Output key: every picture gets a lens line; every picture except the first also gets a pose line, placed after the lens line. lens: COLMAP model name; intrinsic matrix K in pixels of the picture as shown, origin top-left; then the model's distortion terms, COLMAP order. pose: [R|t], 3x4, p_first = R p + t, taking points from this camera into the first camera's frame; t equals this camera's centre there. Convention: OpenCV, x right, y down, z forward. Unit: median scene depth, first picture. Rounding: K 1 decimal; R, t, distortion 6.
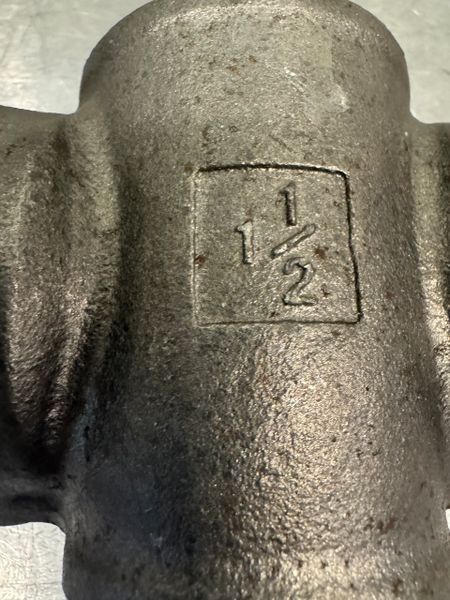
lens RADIAL K [[419.6, 0, 225.2], [0, 419.6, 299.7], [0, 0, 1]] dist [-0.000074, 0.000156]
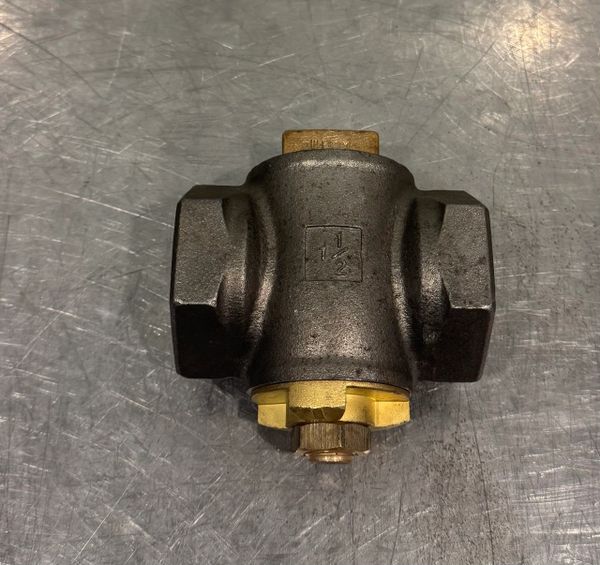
lens RADIAL K [[454.4, 0, 301.6], [0, 454.4, 281.9], [0, 0, 1]] dist [0.017894, -0.008144]
pose [[0.998358, 0.018862, -0.054095, 0.072156], [-0.021465, 0.998619, -0.047959, 0.198263], [0.053116, 0.049041, 0.997383, -1.984005]]
